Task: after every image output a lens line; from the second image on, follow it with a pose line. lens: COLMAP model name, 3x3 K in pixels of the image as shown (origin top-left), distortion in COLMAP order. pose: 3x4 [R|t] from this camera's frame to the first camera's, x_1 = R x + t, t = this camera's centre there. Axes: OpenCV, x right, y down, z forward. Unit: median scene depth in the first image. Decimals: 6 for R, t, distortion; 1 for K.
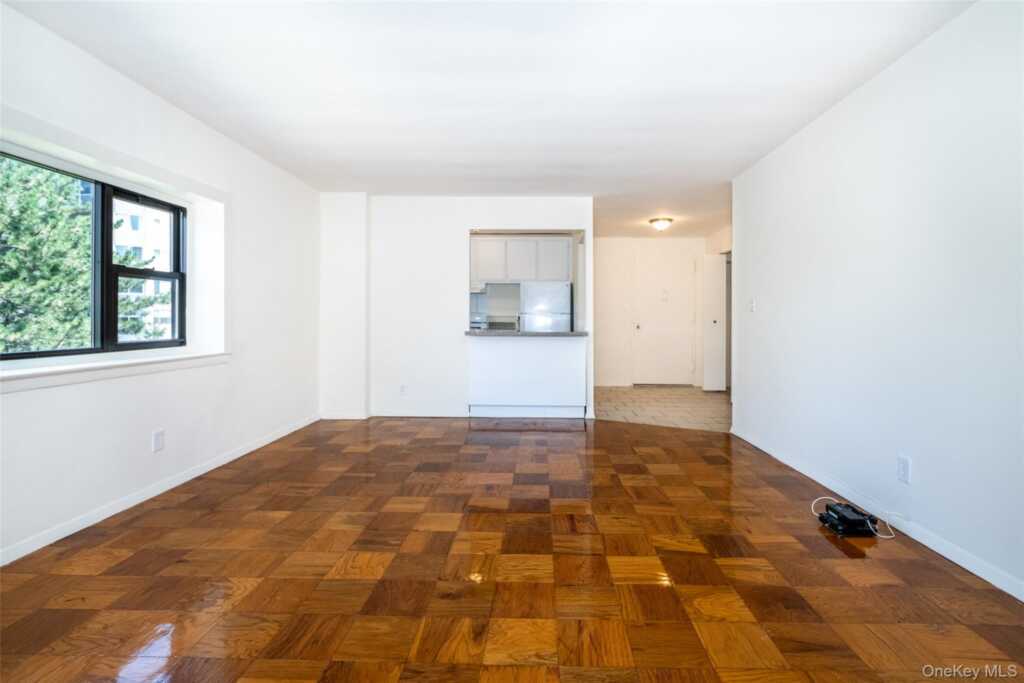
lens RADIAL K [[449.6, 0, 536.4], [0, 449.6, 334.9], [0, 0, 1]] dist [0.000343, -0.000561]
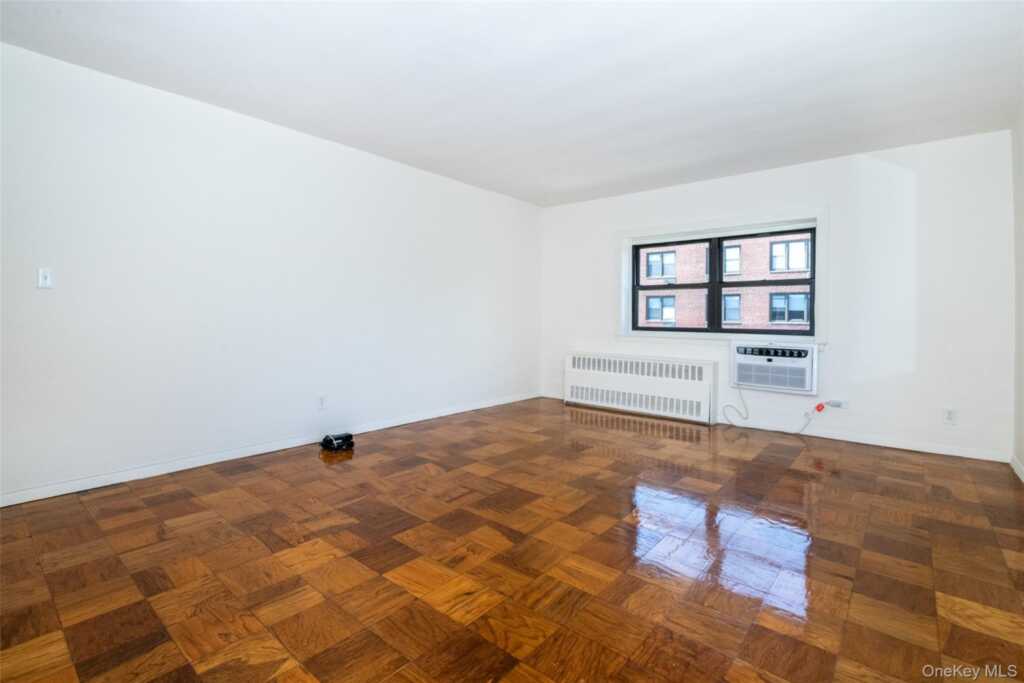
lens RADIAL K [[466.3, 0, 509.2], [0, 466.3, 335.7], [0, 0, 1]] dist [-0.001931, -0.000060]
pose [[-0.765202, -0.038378, 0.642646, -0.625057], [0.007798, 0.997596, 0.068860, -0.033843], [-0.643743, 0.057704, -0.763063, 1.546621]]
